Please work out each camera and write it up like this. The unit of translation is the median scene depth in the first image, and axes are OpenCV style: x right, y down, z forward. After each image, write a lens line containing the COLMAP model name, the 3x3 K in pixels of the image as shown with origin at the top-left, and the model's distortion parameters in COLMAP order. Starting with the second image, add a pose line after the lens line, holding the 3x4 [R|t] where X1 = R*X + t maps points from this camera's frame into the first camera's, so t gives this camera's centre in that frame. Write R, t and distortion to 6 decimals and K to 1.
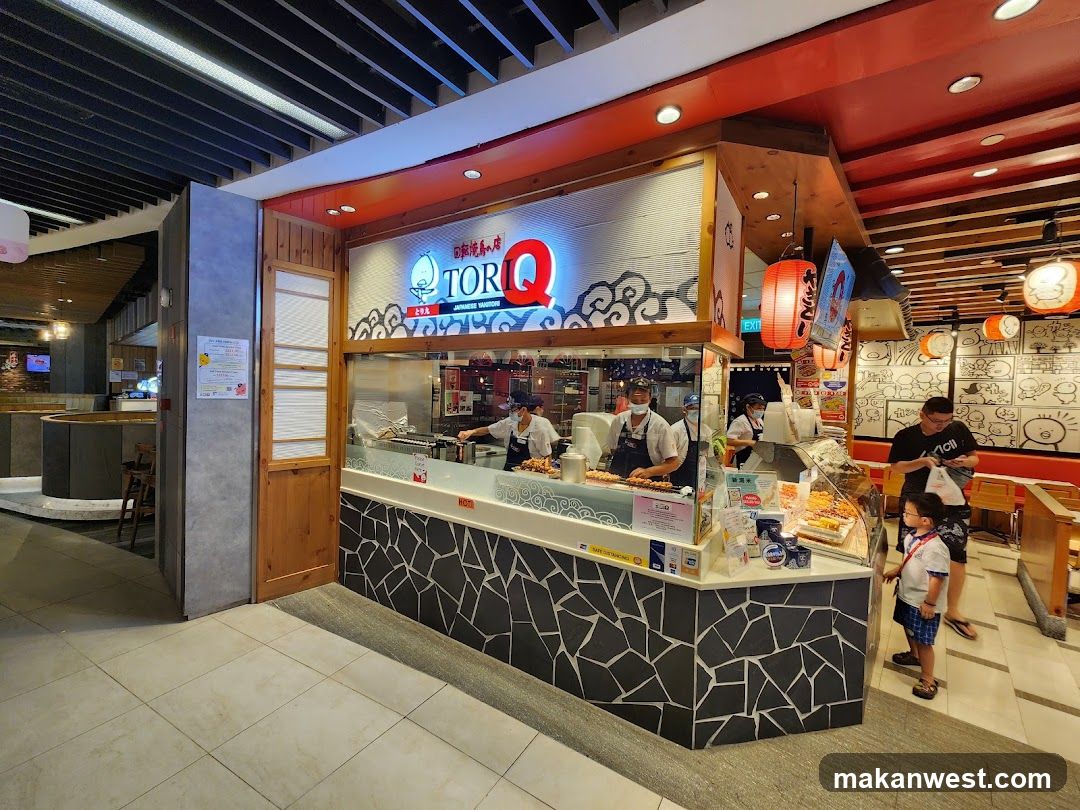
lens RADIAL K [[464.5, 0, 537.1], [0, 464.5, 401.2], [0, 0, 1]] dist [0.008740, -0.000334]
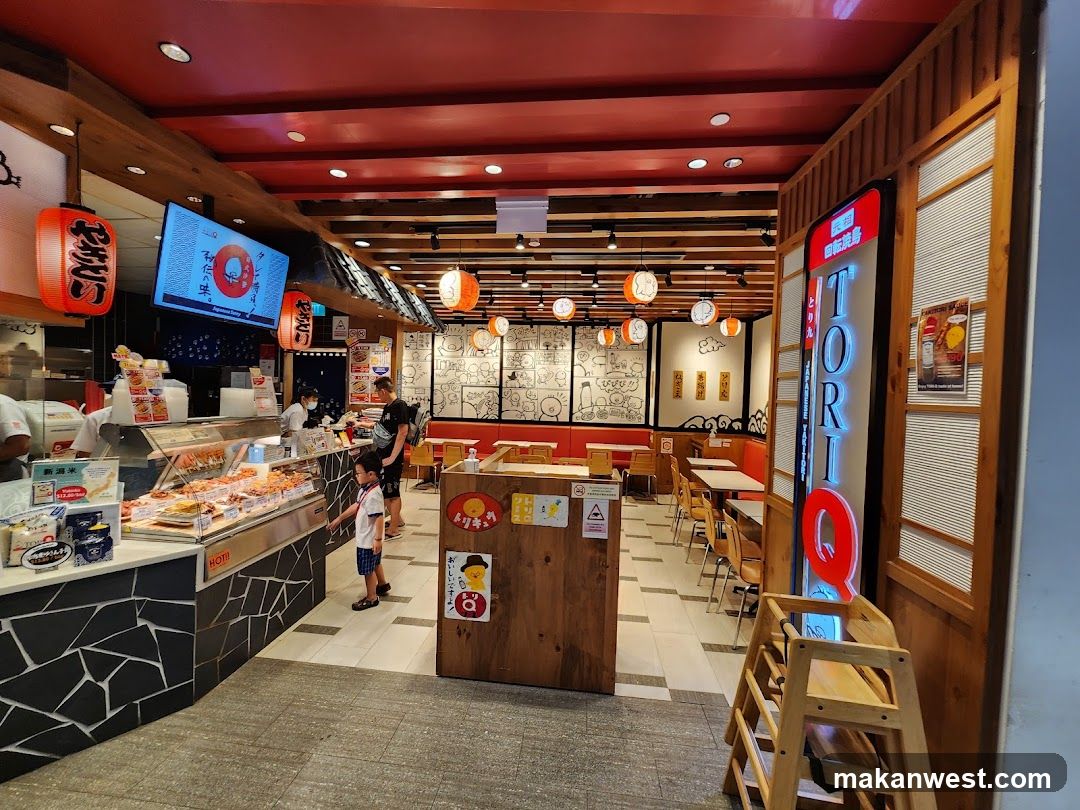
lens RADIAL K [[464.5, 0, 537.1], [0, 464.5, 401.2], [0, 0, 1]] dist [0.008740, -0.000334]
pose [[0.811815, -0.024687, 0.583393, 0.608698], [0.013166, 0.999626, 0.023979, 0.032871], [-0.583766, -0.011786, 0.811836, -0.176329]]
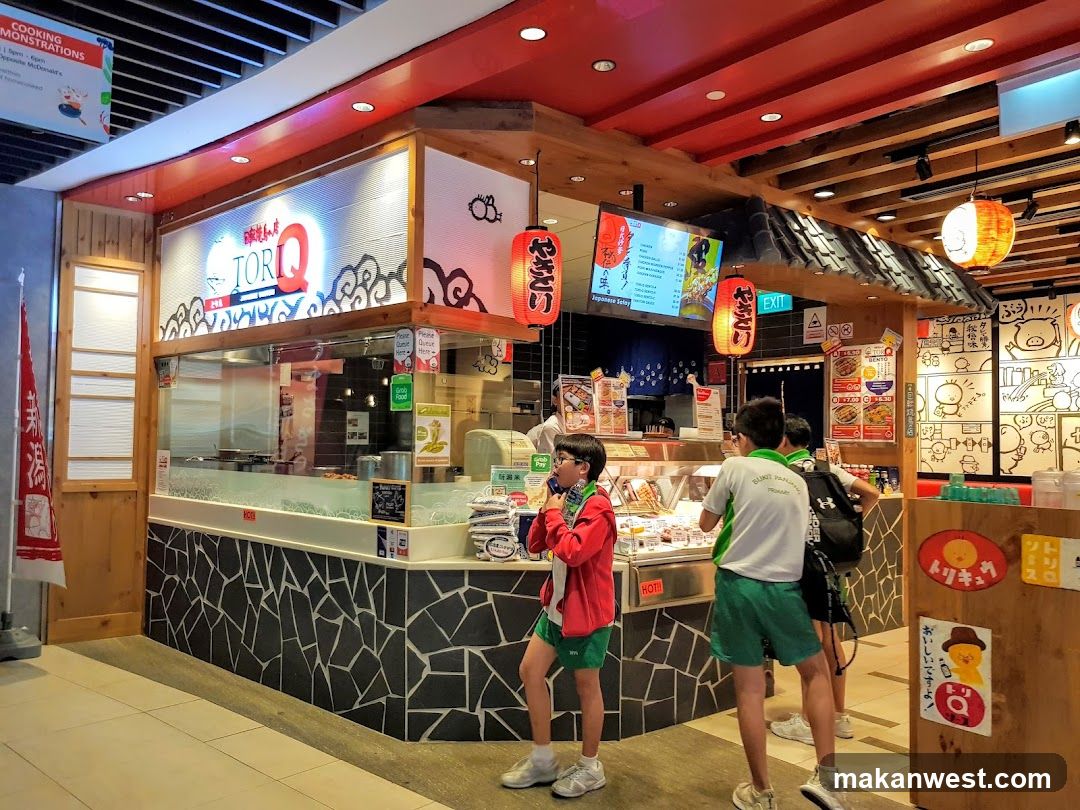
lens RADIAL K [[844.5, 0, 501.2], [0, 844.5, 397.3], [0, 0, 1]] dist [0.119049, -0.202618]
pose [[0.984955, -0.028211, -0.170492, 0.645640], [0.015253, 0.996927, -0.076837, 0.136215], [0.172136, 0.073081, 0.982359, -0.572271]]
